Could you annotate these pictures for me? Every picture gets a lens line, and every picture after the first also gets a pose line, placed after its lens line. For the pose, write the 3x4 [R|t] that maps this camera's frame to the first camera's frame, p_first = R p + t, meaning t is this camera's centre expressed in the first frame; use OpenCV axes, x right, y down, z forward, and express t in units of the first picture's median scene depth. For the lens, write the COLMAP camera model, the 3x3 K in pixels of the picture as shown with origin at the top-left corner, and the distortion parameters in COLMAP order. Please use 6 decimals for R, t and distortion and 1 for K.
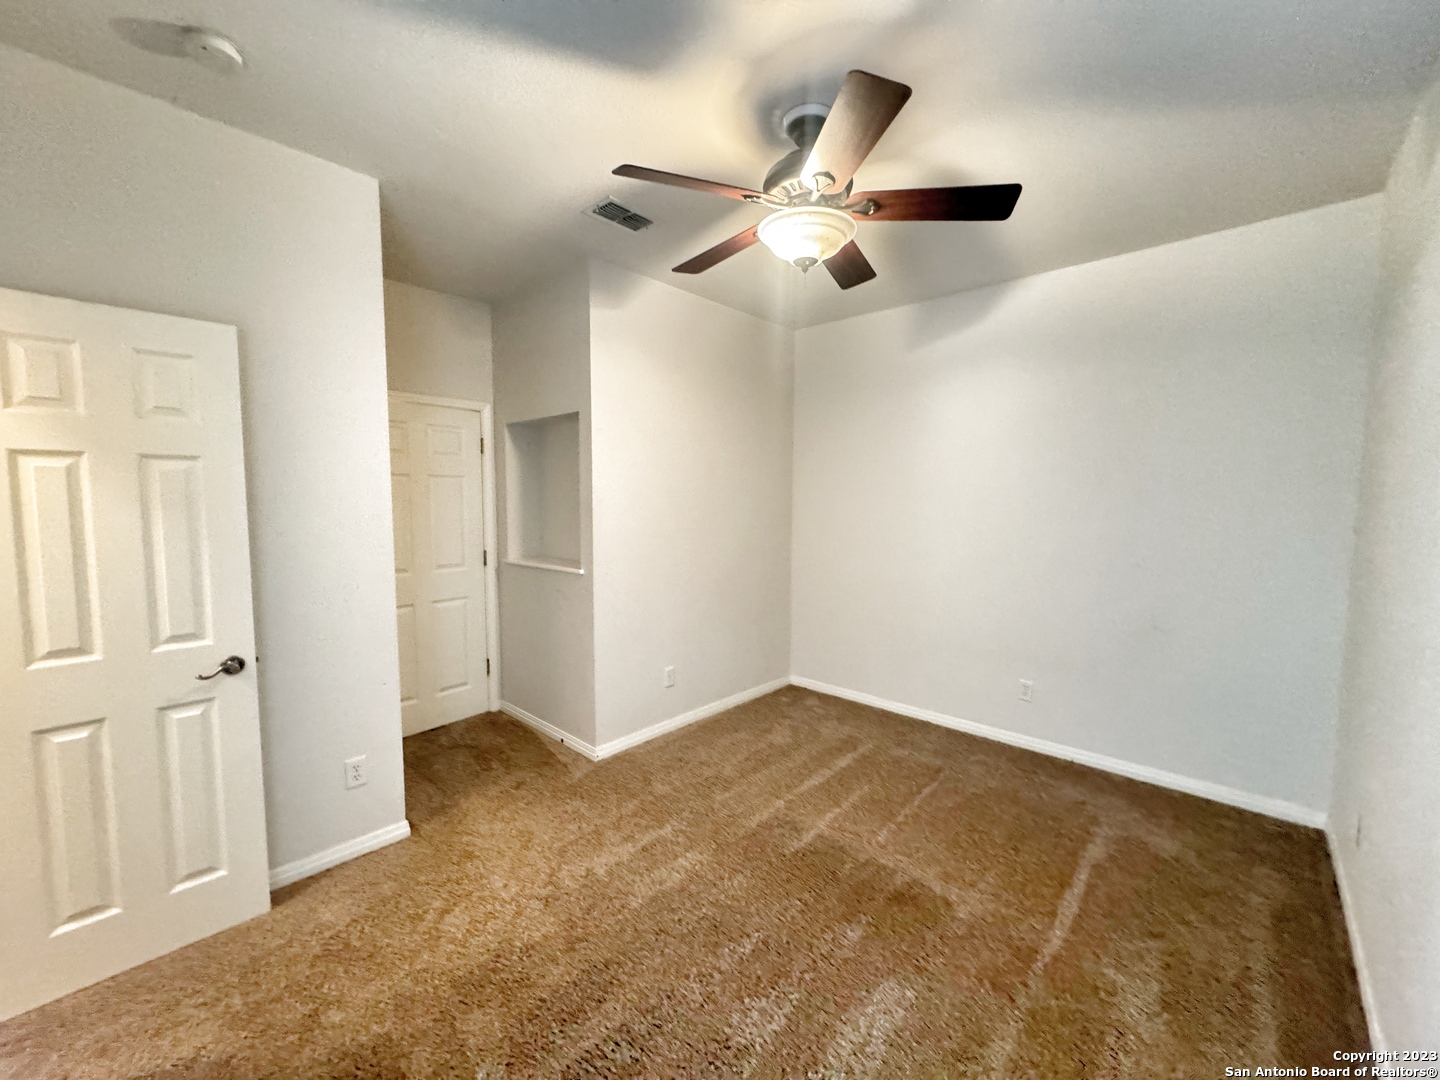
lens RADIAL K [[575.4, 0, 719.1], [0, 575.4, 539.4], [0, 0, 1]] dist [-0.002158, 0.000178]
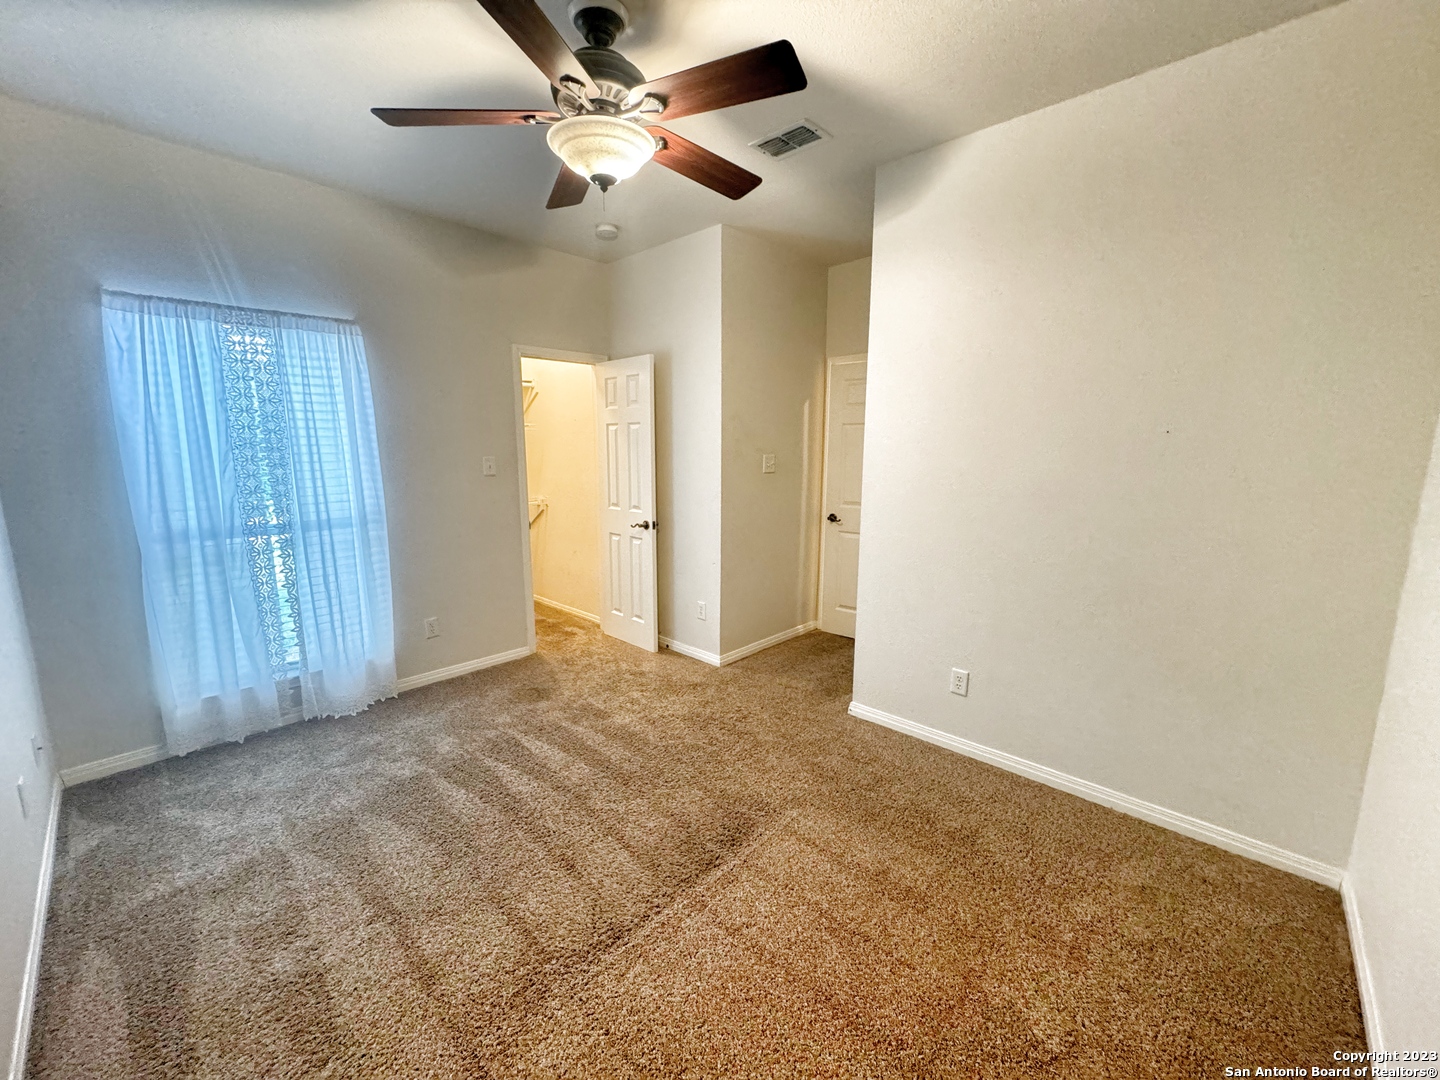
lens RADIAL K [[575.4, 0, 719.1], [0, 575.4, 539.4], [0, 0, 1]] dist [-0.002158, 0.000178]
pose [[0.008738, 0.170875, -0.985254, 1.111668], [-0.078949, 0.982334, 0.169668, -0.089994], [0.996840, 0.076303, 0.022074, 1.163279]]
